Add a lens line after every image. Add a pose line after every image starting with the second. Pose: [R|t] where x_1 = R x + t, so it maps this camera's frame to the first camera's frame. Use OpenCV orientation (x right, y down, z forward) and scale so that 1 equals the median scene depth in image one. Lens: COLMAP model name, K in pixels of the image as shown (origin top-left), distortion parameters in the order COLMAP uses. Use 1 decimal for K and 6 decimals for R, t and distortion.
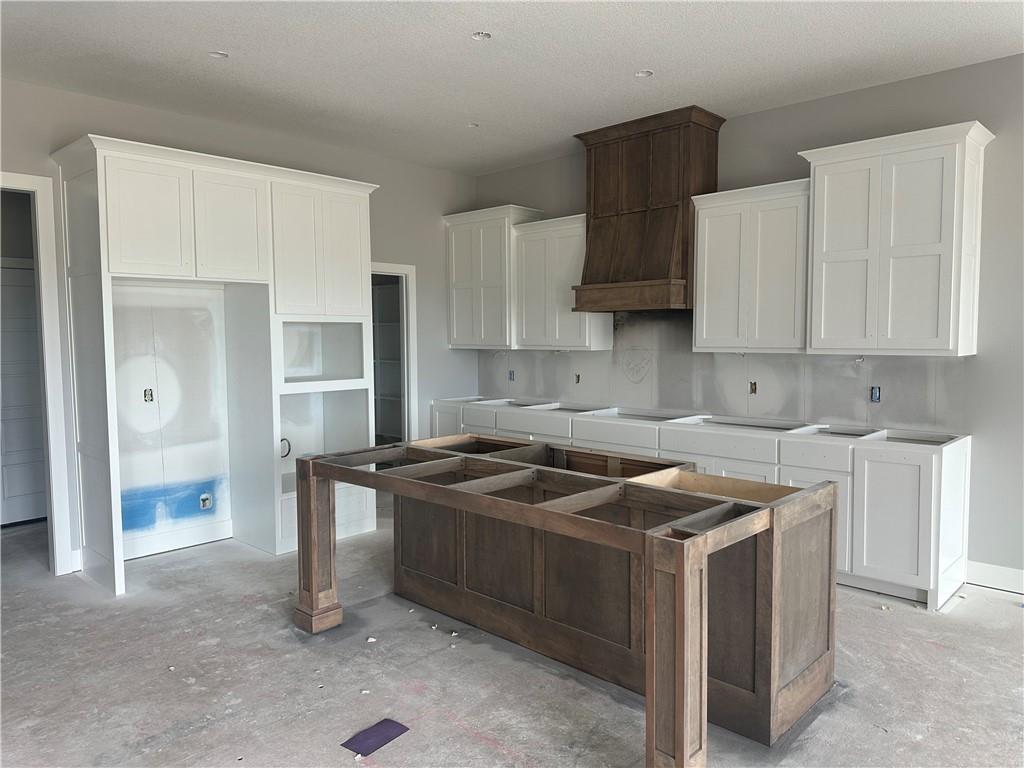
lens RADIAL K [[713.7, 0, 511.2], [0, 713.7, 375.1], [0, 0, 1]] dist [0.089103, -0.139895]
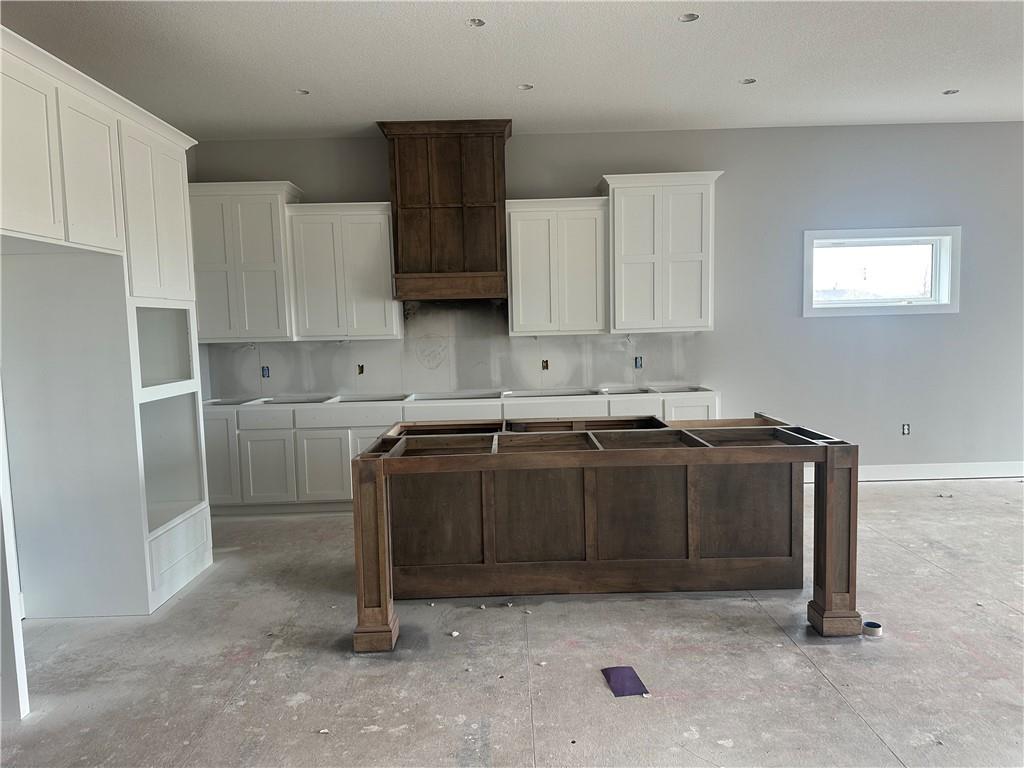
lens RADIAL K [[715.8, 0, 512.0], [0, 715.8, 384.0], [0, 0, 1]] dist [0.104192, -0.142567]
pose [[0.718225, -0.069421, 0.692339, -0.611277], [0.062647, 0.997421, 0.035022, 0.004861], [-0.692985, 0.018219, 0.720722, 0.192822]]
